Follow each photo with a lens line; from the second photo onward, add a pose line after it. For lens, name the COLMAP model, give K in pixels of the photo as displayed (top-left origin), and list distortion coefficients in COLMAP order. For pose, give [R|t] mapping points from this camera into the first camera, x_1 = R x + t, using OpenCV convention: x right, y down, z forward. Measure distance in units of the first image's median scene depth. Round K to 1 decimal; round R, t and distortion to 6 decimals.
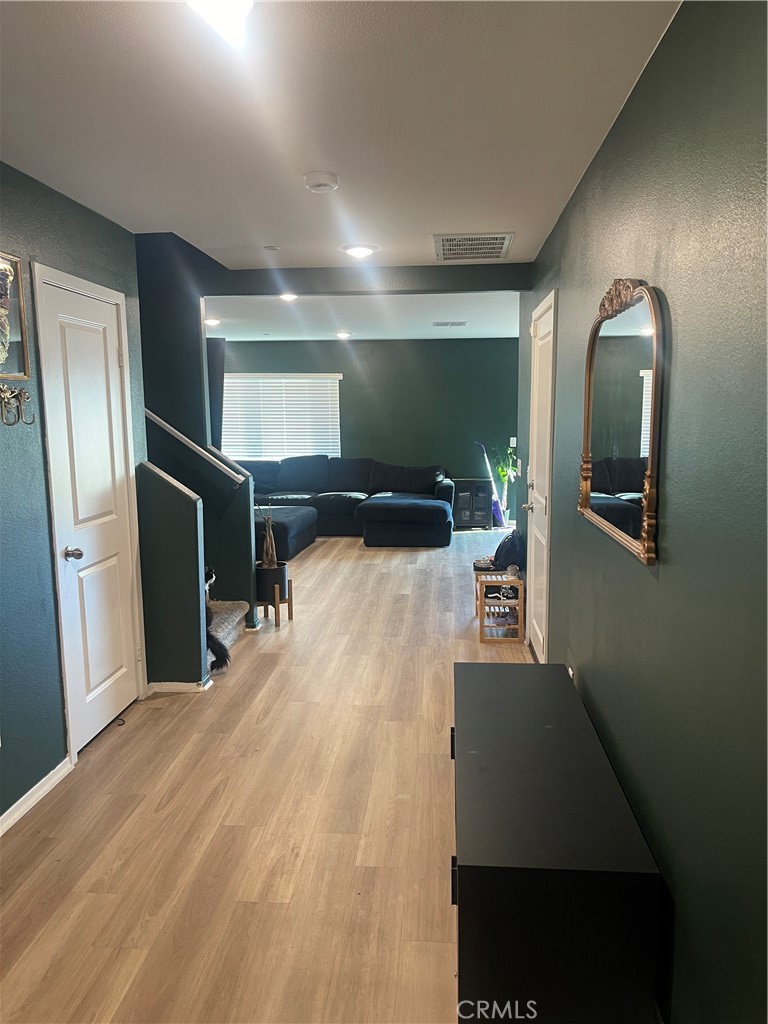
lens RADIAL K [[765.8, 0, 384.5], [0, 765.8, 521.9], [0, 0, 1]] dist [0.029111, -0.021917]
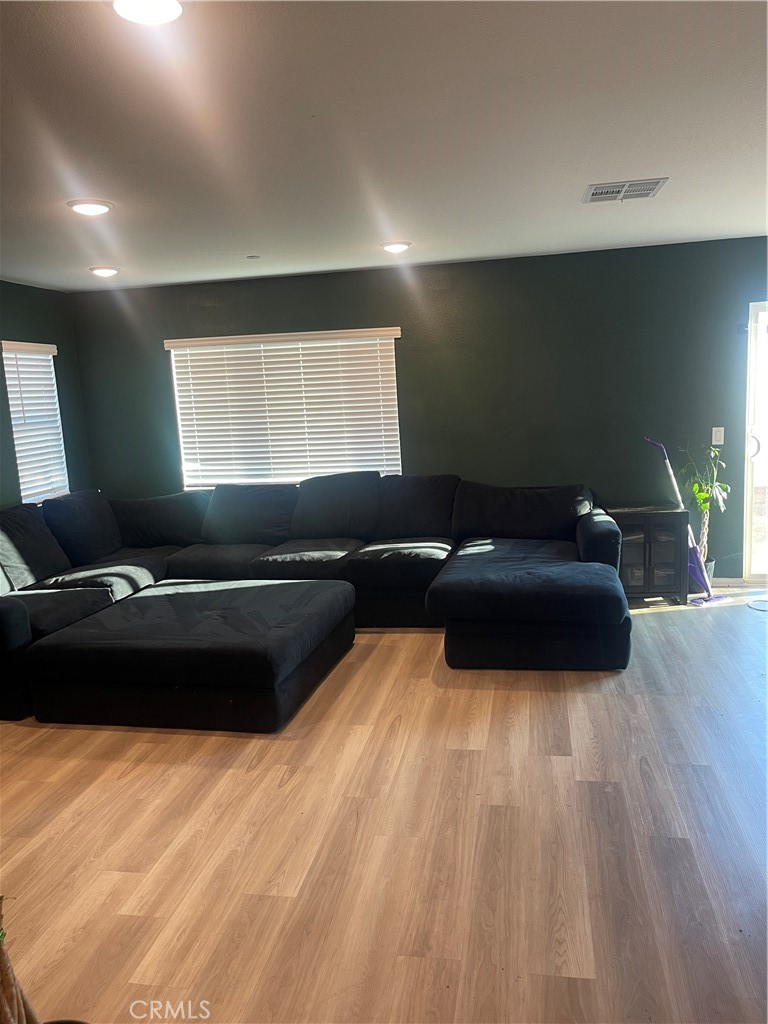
lens RADIAL K [[765.8, 0, 377.0], [0, 765.8, 504.1], [0, 0, 1]] dist [0.029111, -0.021917]
pose [[0.992298, -0.026920, -0.120911, -0.007401], [0.027670, 0.999607, 0.004532, -0.067403], [0.120741, -0.007843, 0.992653, 0.446205]]
